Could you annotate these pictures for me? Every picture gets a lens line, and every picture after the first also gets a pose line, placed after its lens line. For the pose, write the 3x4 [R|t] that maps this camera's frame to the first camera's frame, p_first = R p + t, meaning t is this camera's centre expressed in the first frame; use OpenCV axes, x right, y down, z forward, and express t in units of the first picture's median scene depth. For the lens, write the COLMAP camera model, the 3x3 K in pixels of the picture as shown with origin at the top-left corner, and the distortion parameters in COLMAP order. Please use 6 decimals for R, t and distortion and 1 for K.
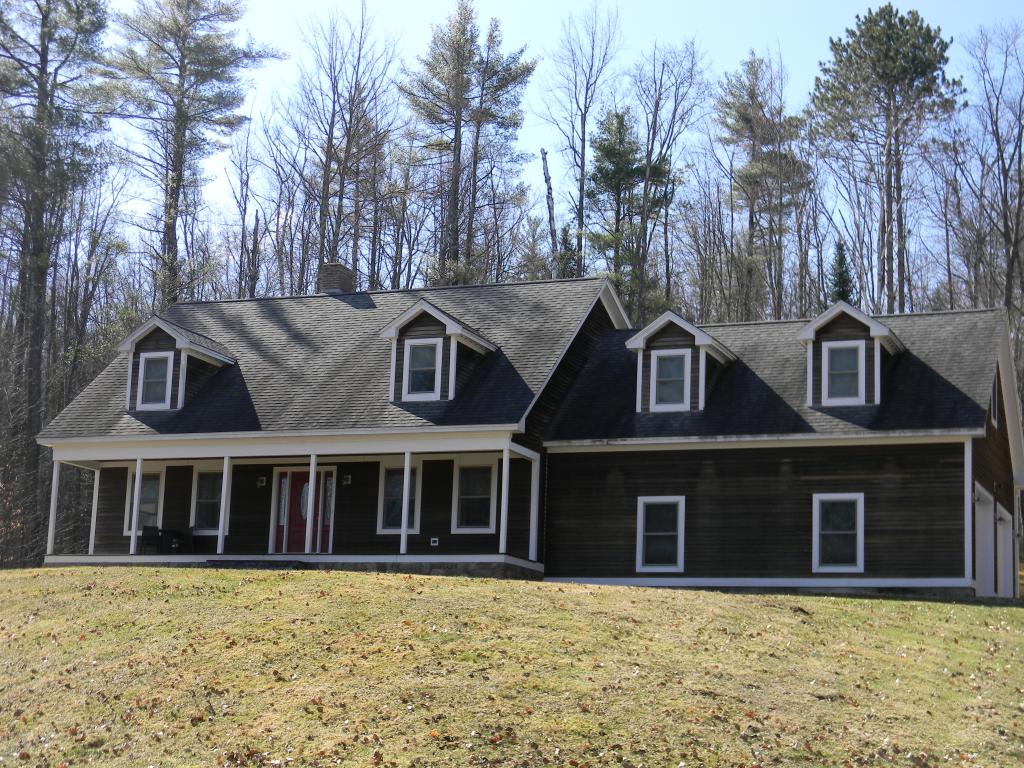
lens RADIAL K [[1692.2, 0, 512.1], [0, 1692.2, 386.4], [0, 0, 1]] dist [-0.011436, 0.000000]
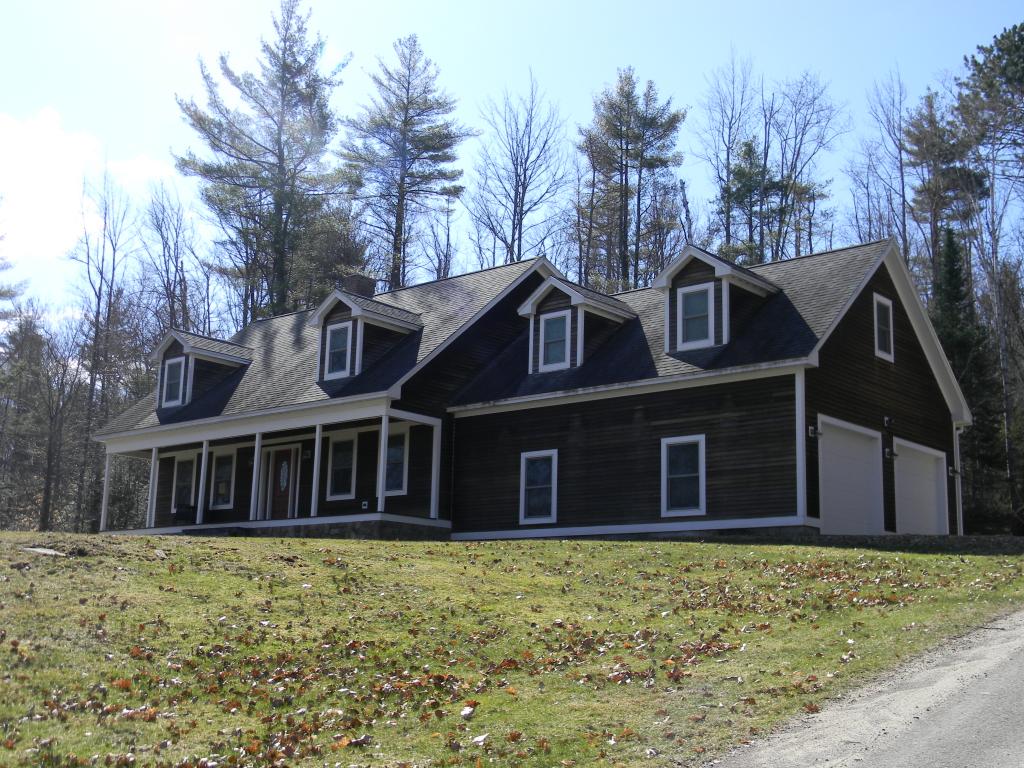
lens RADIAL K [[1211.8, 0, 512.2], [0, 1211.8, 380.2], [0, 0, 1]] dist [-0.004484, 0.000000]
pose [[0.944779, -0.078092, -0.318269, 0.315033], [0.069545, 0.996849, -0.038150, 0.048817], [0.320245, 0.013909, 0.947233, 0.285560]]
